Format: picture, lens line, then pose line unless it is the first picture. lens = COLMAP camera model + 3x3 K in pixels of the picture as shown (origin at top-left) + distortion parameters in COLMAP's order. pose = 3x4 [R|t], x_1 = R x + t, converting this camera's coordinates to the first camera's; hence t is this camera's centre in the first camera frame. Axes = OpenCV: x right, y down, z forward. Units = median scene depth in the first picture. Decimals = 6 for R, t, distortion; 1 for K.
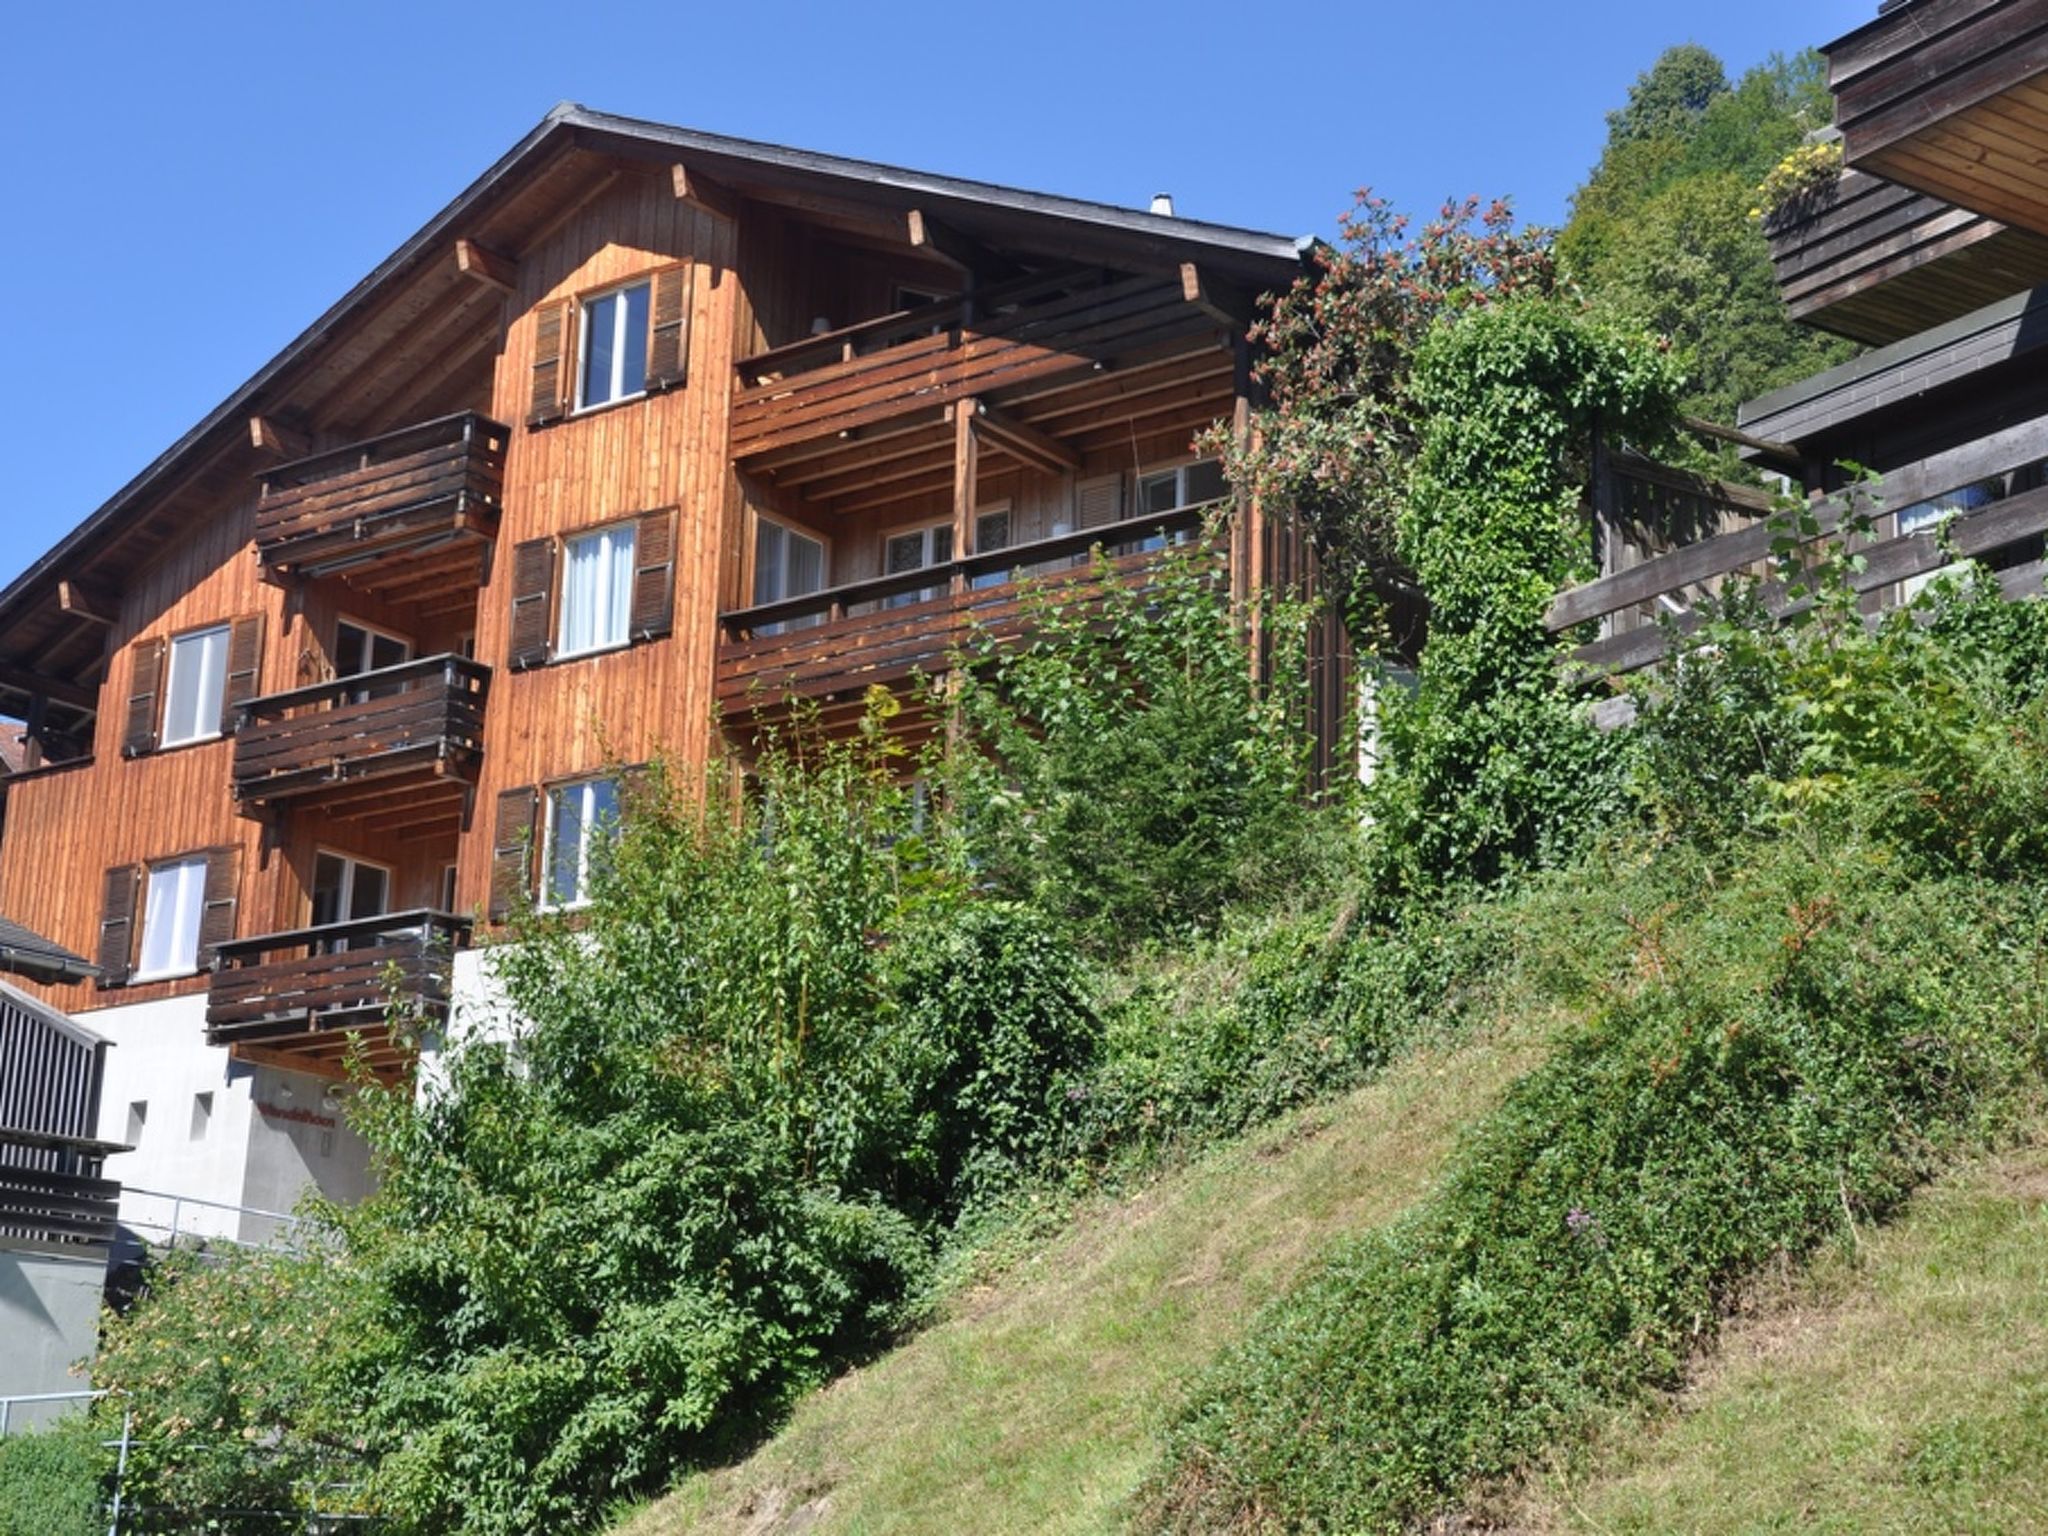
lens RADIAL K [[3059.6, 0, 1024.0], [0, 3059.6, 768.0], [0, 0, 1]] dist [0.126718, 0.074645]
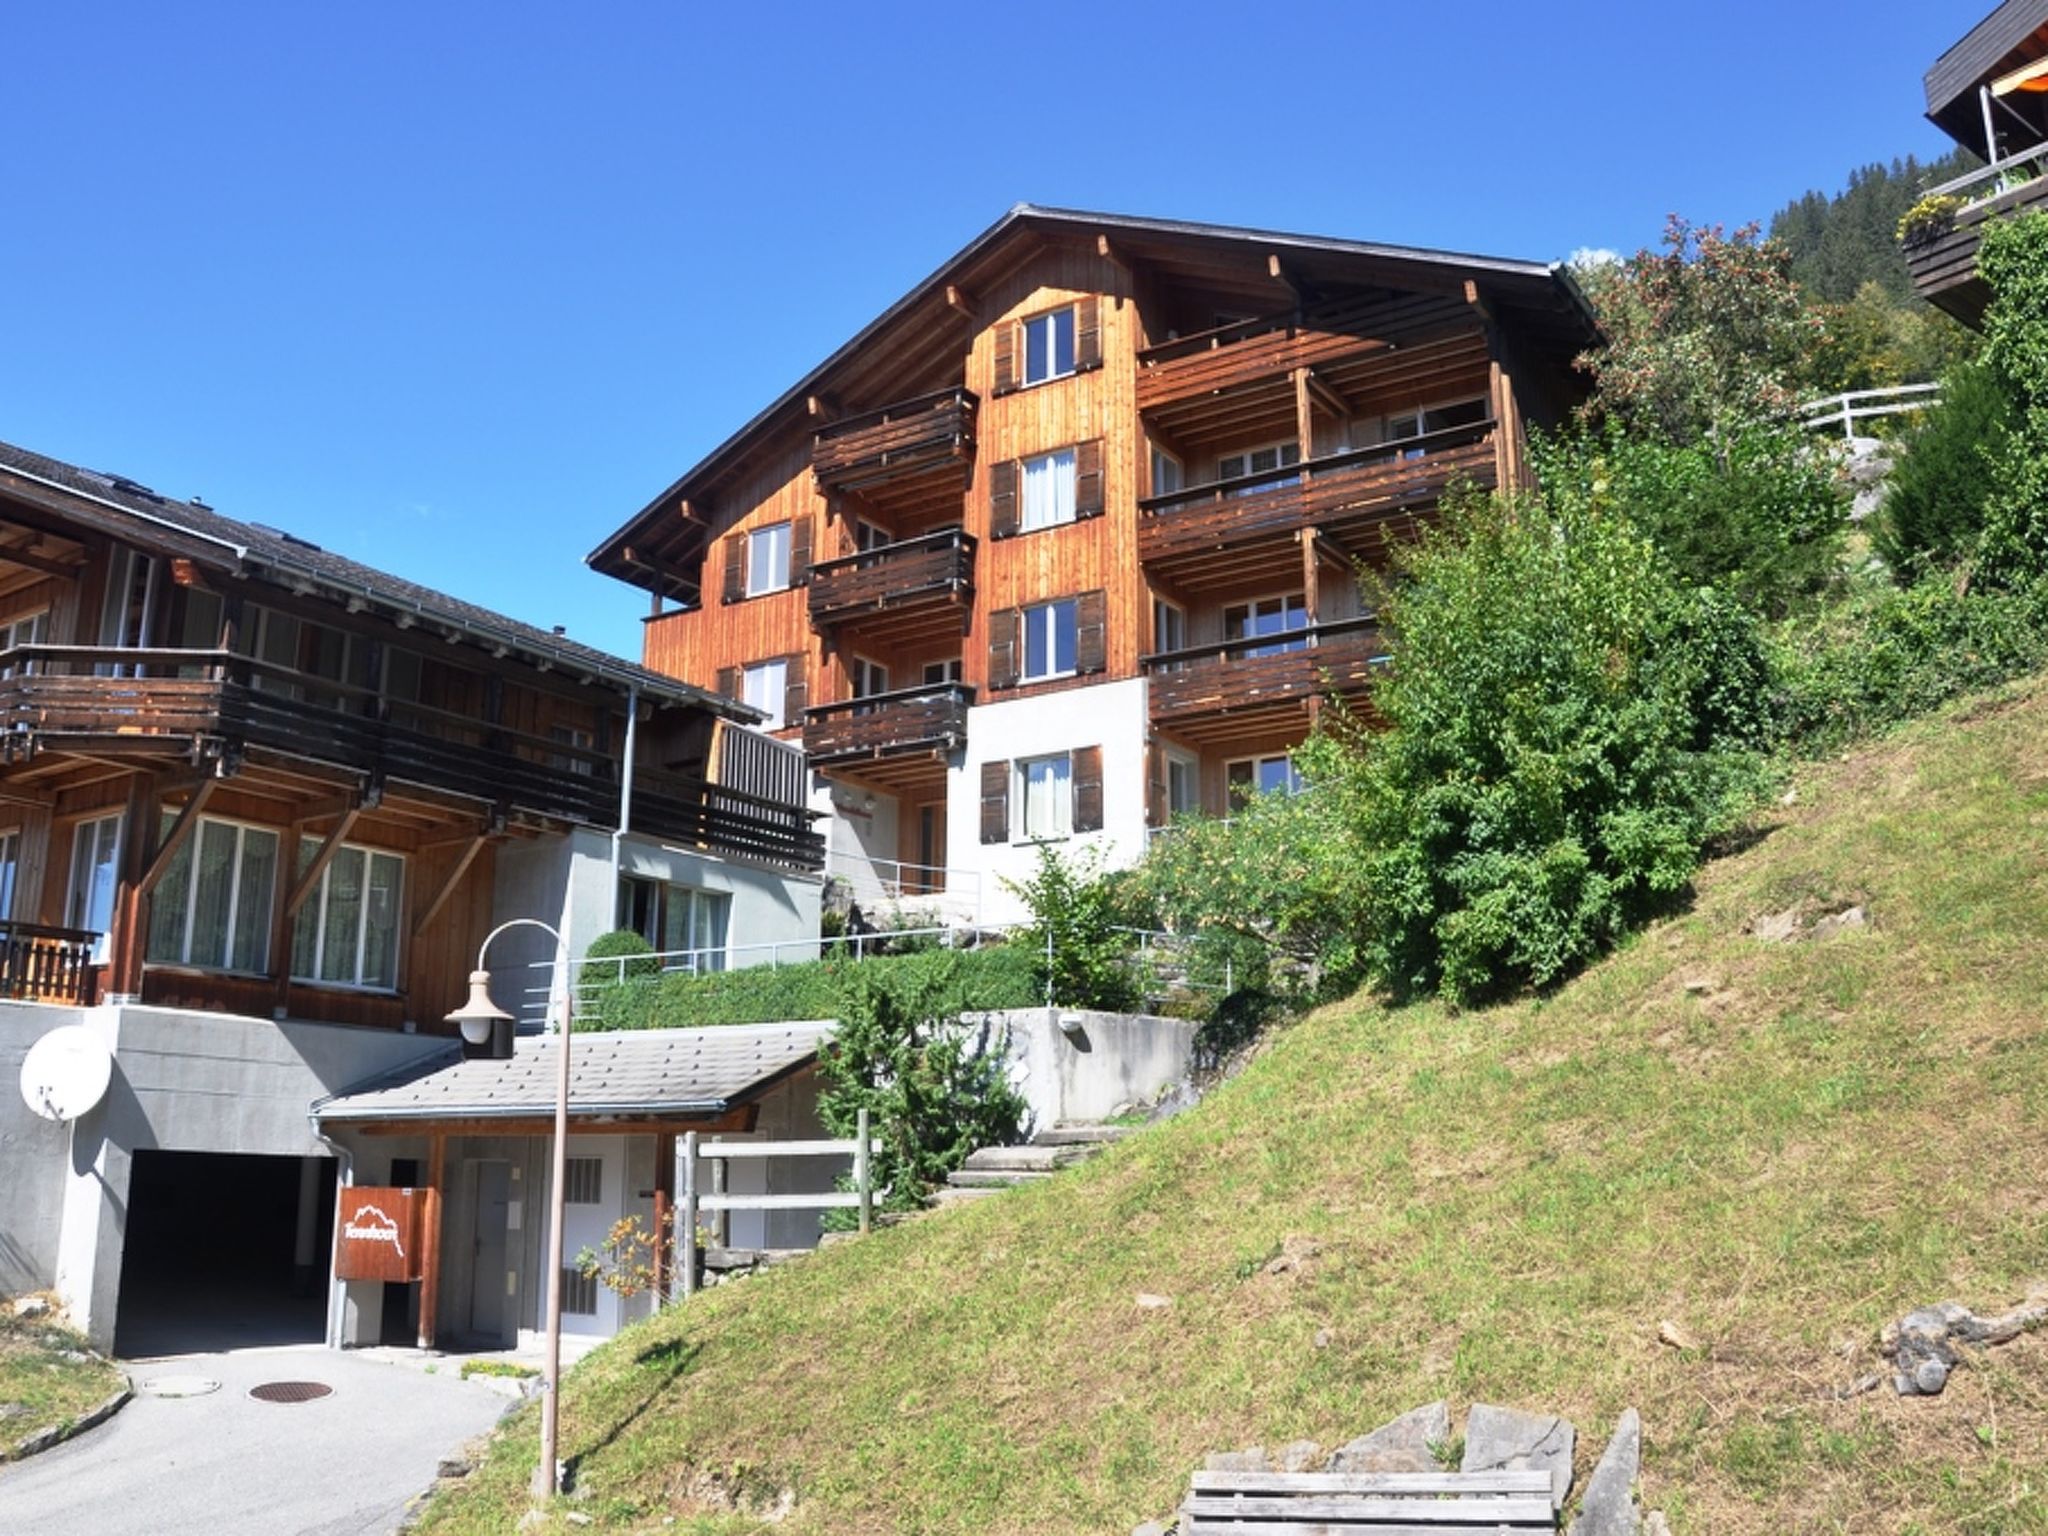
lens RADIAL K [[1706.6, 0, 1024.0], [0, 1706.6, 768.0], [0, 0, 1]] dist [-0.159292, 0.114592]
pose [[0.997711, -0.009914, 0.066889, -0.212342], [0.006726, 0.998838, 0.047717, 0.047669], [-0.067285, -0.047158, 0.996619, 0.077138]]
